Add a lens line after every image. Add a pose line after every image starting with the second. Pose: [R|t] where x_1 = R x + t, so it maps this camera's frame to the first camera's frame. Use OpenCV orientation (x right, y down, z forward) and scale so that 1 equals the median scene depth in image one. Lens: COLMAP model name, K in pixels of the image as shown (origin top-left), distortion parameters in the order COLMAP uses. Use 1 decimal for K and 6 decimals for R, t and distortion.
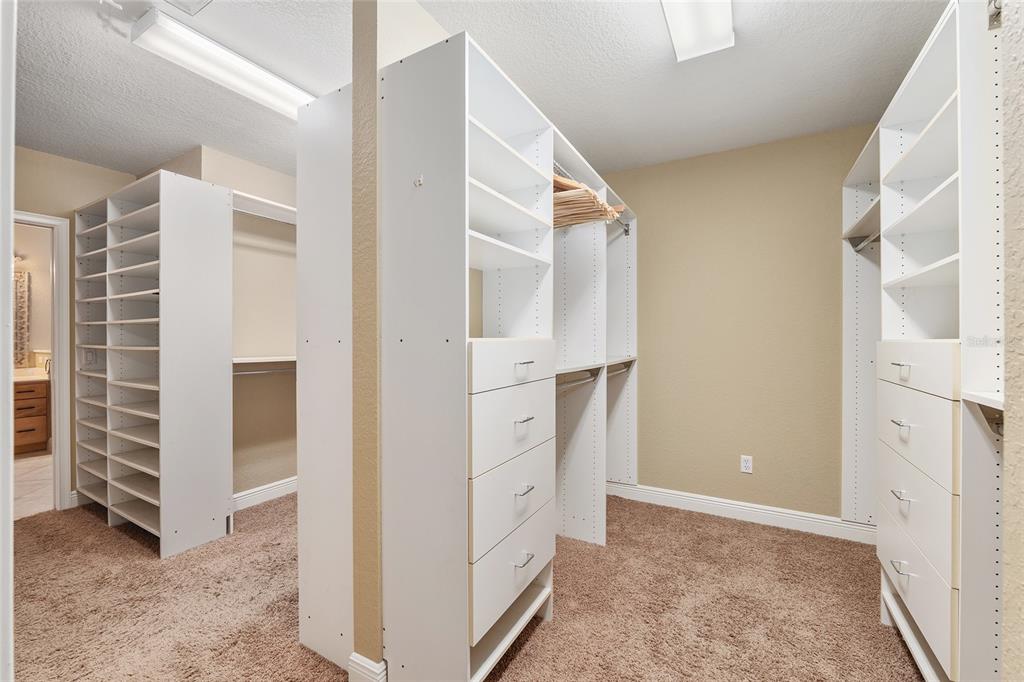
lens RADIAL K [[416.0, 0, 511.9], [0, 416.0, 339.4], [0, 0, 1]] dist [-0.012002, 0.000145]
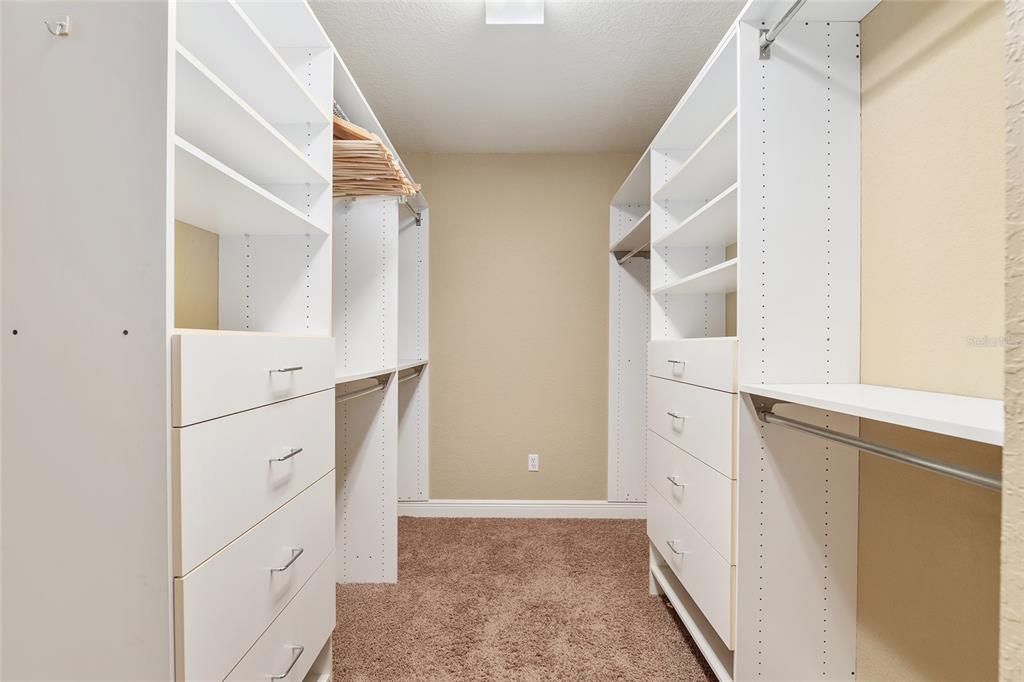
lens RADIAL K [[421.2, 0, 511.2], [0, 421.2, 343.5], [0, 0, 1]] dist [-0.013801, 0.000263]
pose [[0.872385, 0.002095, 0.488816, 0.018160], [-0.001232, 0.999997, -0.002086, 0.017575], [-0.488819, 0.001217, 0.872385, 0.272814]]
